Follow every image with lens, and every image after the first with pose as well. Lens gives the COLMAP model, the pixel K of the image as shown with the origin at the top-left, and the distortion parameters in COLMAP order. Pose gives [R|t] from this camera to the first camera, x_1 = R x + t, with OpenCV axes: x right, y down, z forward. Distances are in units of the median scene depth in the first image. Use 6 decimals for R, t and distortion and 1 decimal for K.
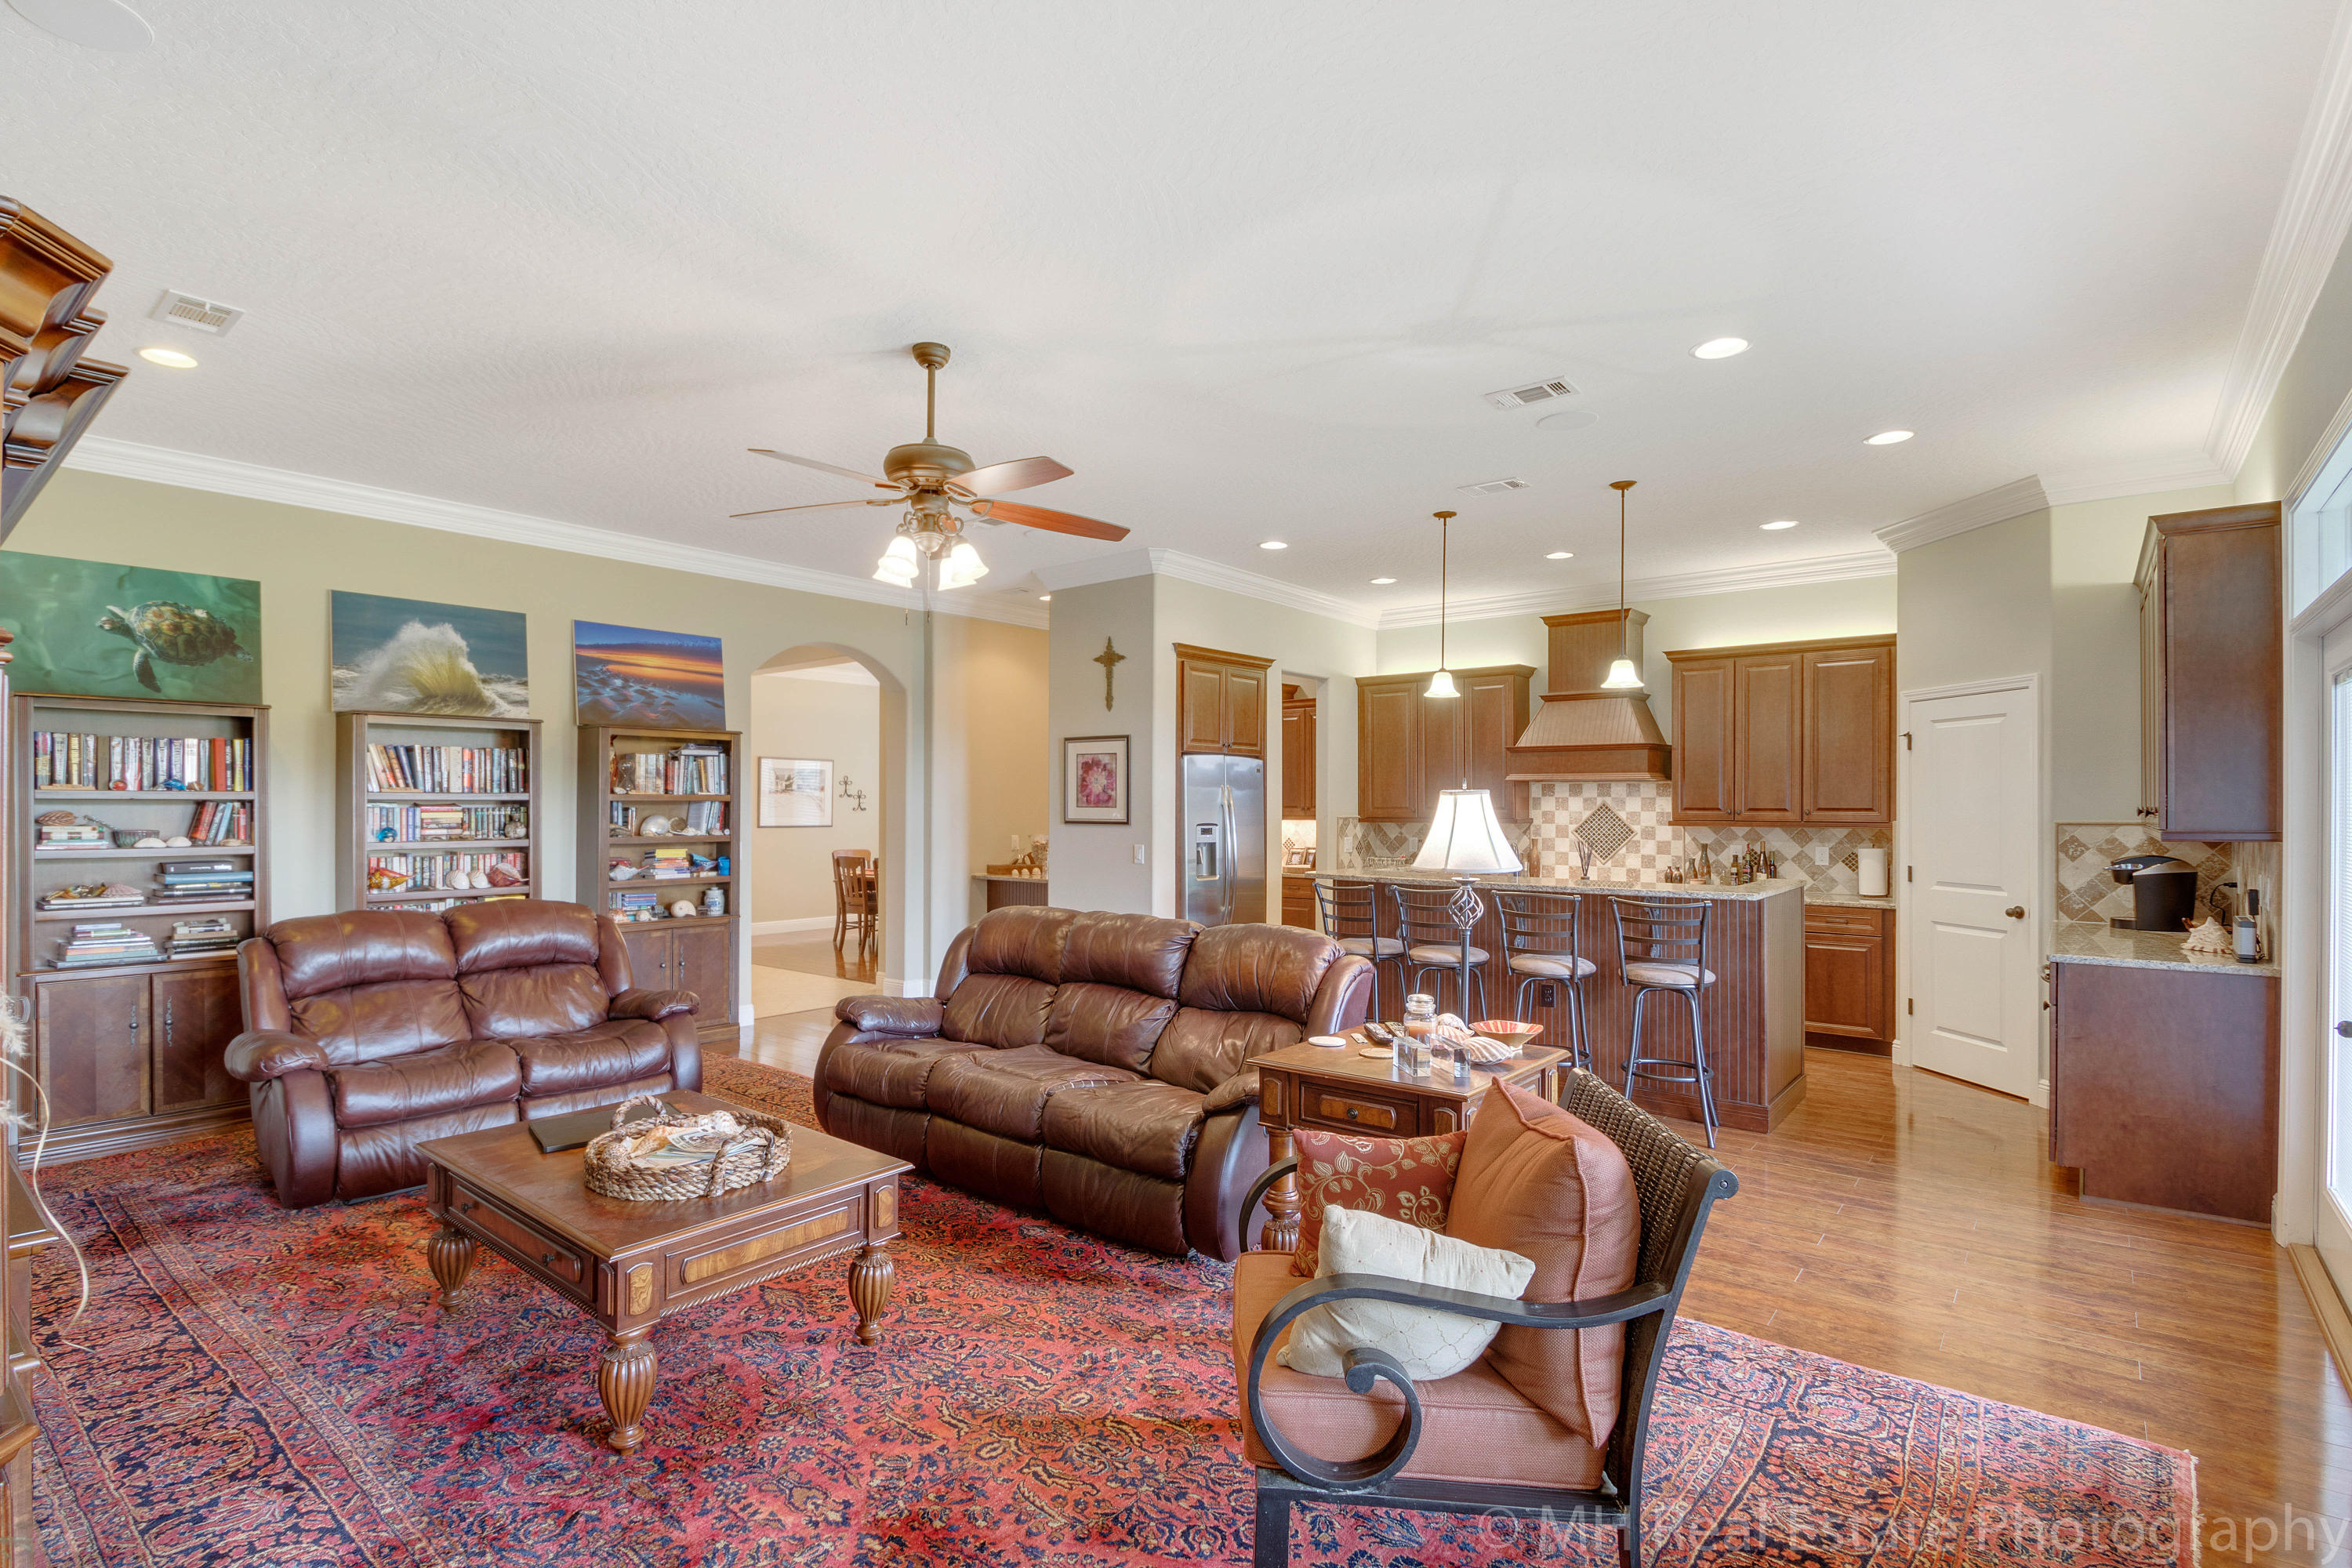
lens RADIAL K [[1131.7, 0, 1152.7], [0, 1131.7, 793.5], [0, 0, 1]] dist [0.005547, -0.000014]
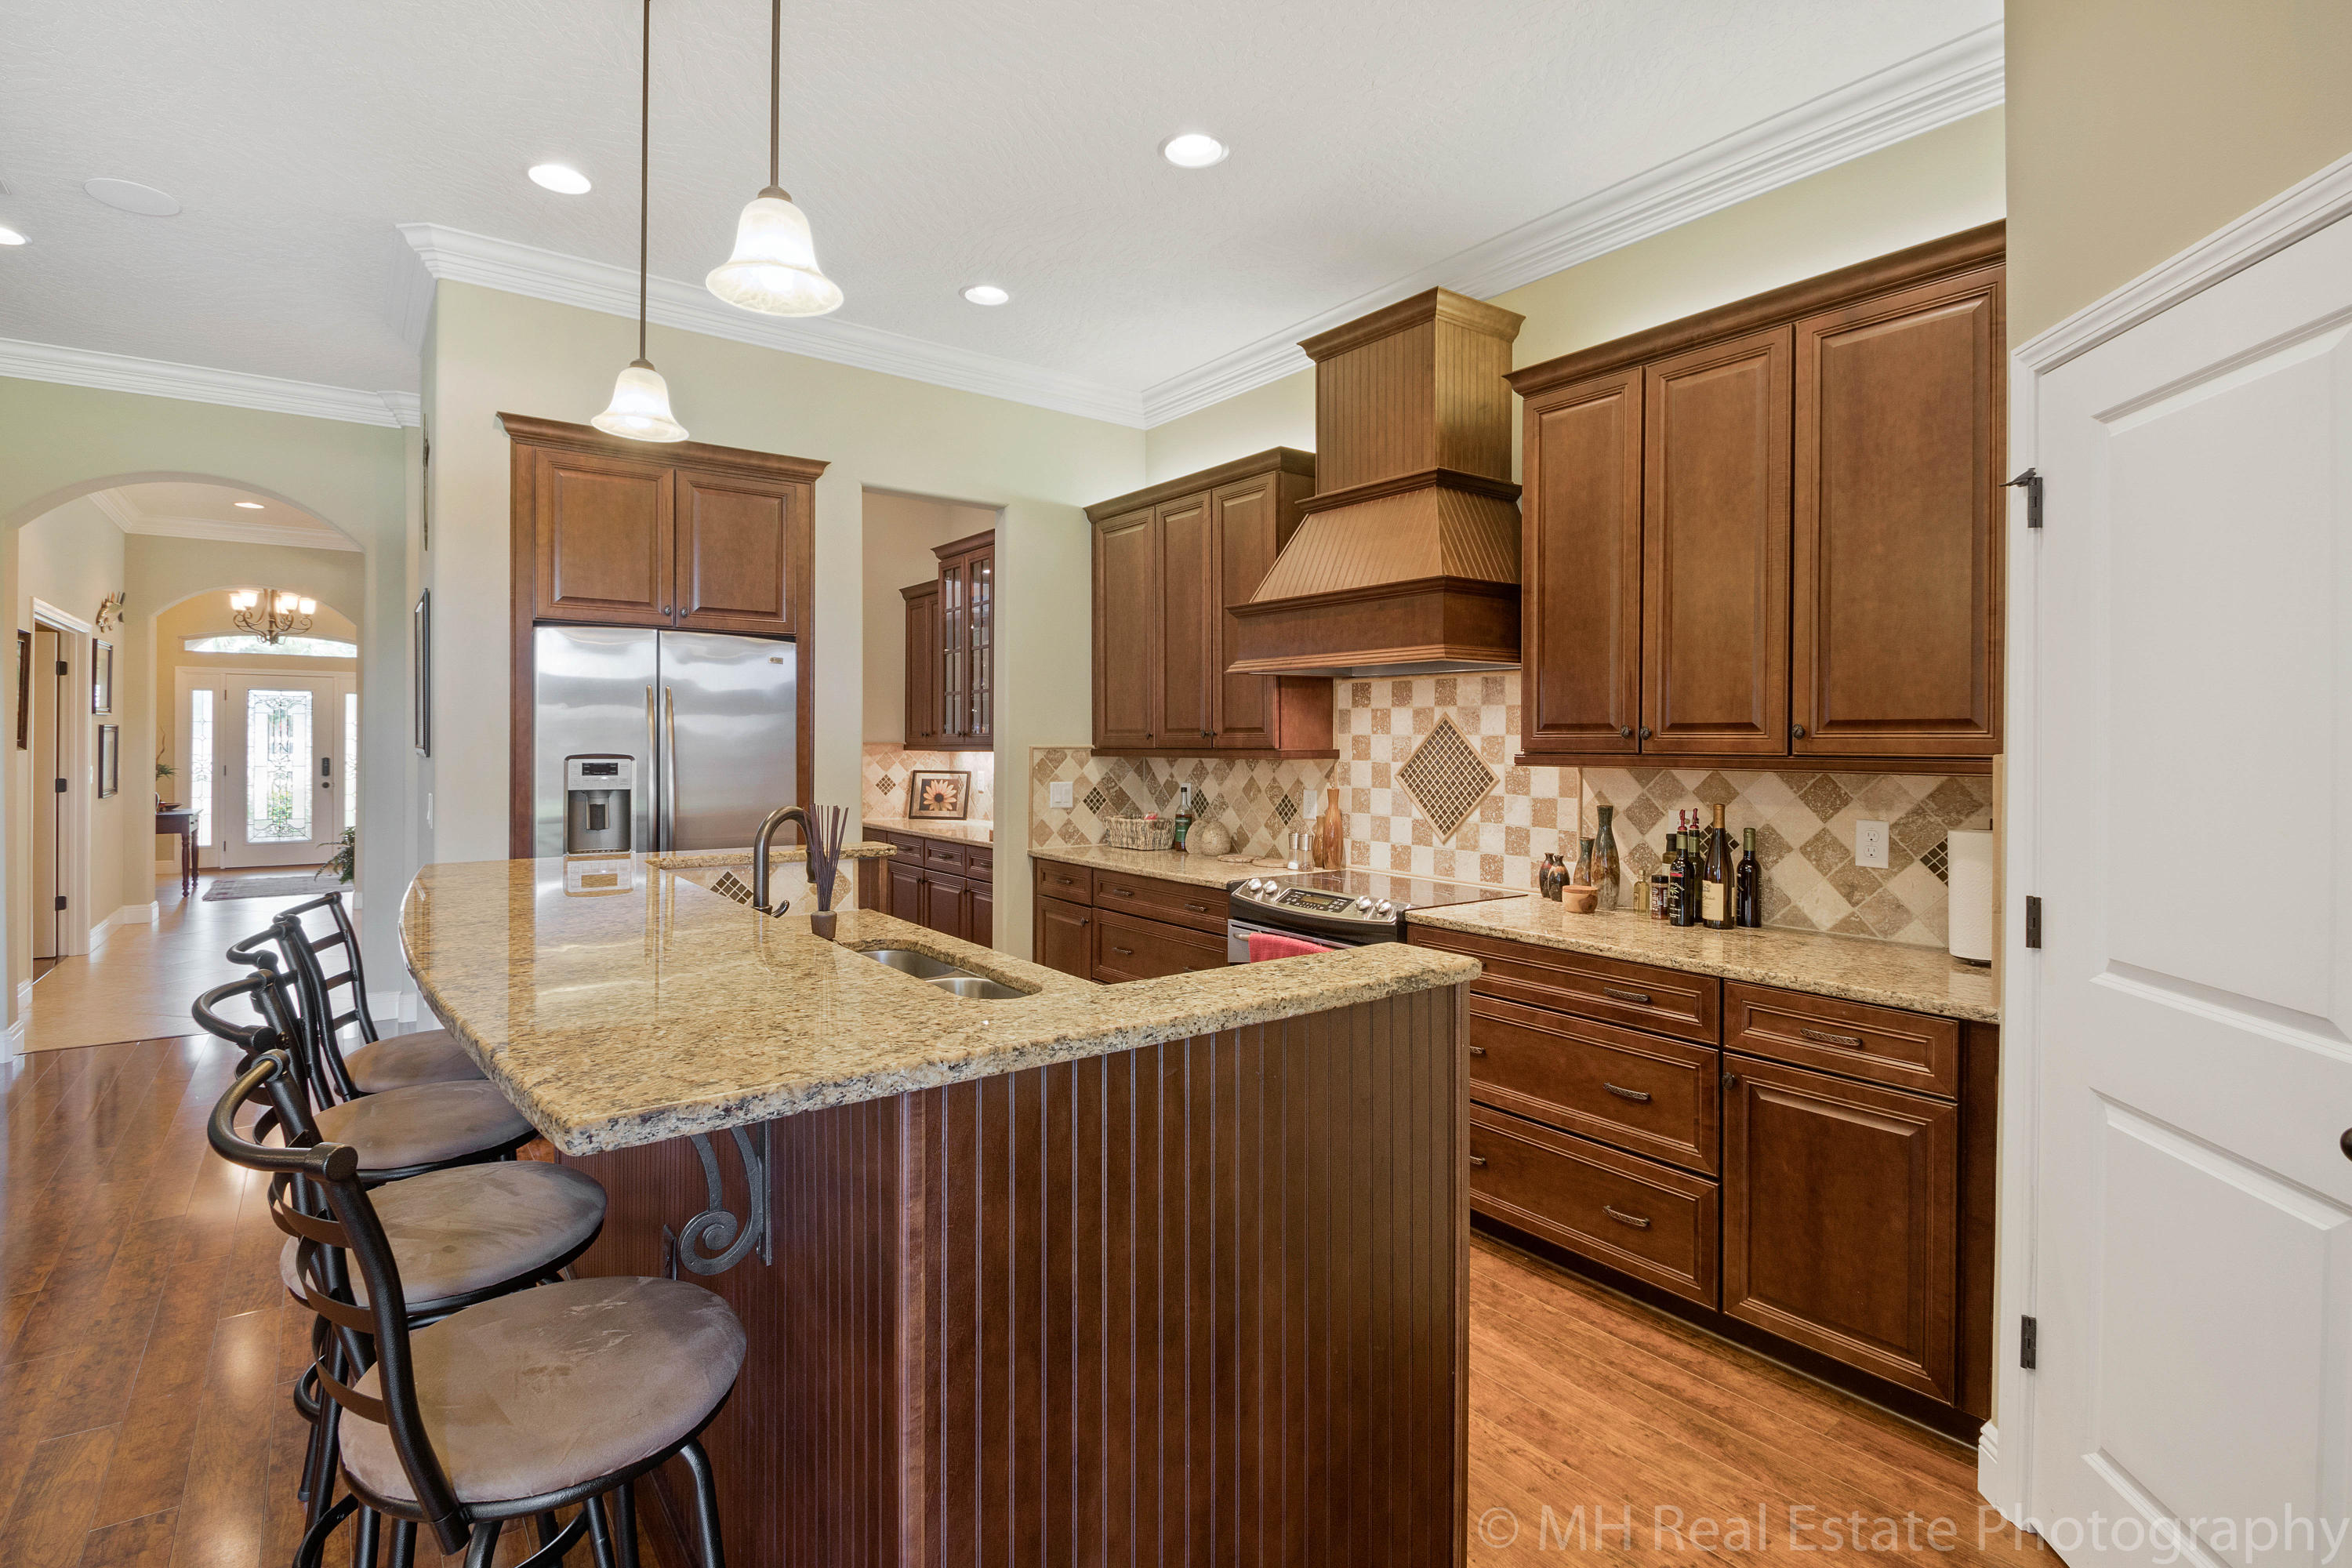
lens RADIAL K [[1108.8, 0, 1163.7], [0, 1108.8, 746.0], [0, 0, 1]] dist [-0.000010, -0.000219]
pose [[0.968138, 0.002660, -0.250404, 0.423649], [0.000680, 0.999912, 0.013251, 0.014702], [0.250417, -0.012999, 0.968051, 0.533524]]
